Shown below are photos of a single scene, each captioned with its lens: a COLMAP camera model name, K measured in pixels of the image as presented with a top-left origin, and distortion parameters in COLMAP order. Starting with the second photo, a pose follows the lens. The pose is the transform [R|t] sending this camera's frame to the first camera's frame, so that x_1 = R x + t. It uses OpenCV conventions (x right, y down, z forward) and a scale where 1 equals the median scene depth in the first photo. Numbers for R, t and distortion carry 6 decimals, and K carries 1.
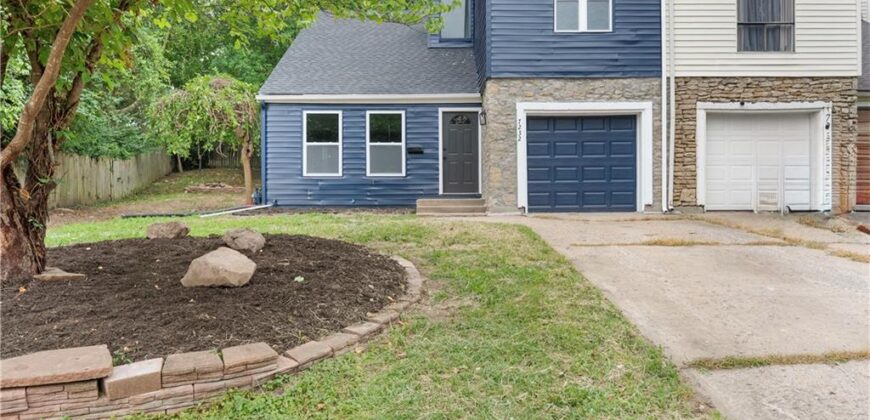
lens RADIAL K [[607.5, 0, 434.6], [0, 607.5, 208.4], [0, 0, 1]] dist [0.007417, 0.001136]
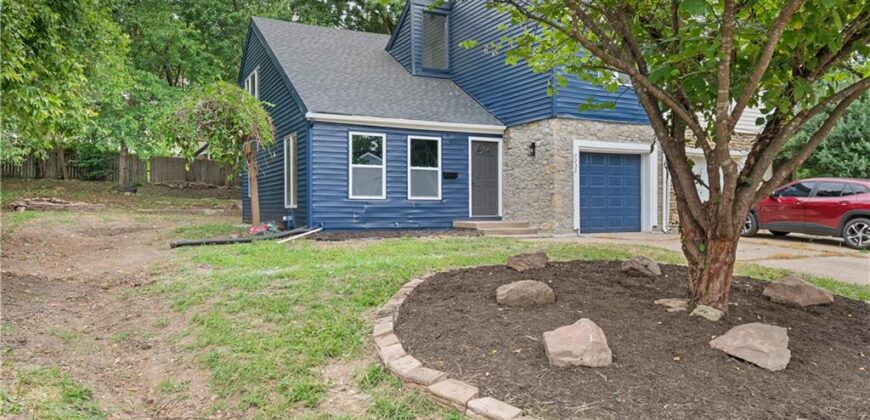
lens RADIAL K [[607.5, 0, 433.6], [0, 607.5, 209.4], [0, 0, 1]] dist [0.007417, 0.001136]
pose [[0.892610, 0.003662, 0.450815, -0.534476], [0.005648, 0.999798, -0.019304, -0.016251], [-0.450795, 0.019777, 0.892409, 0.070045]]
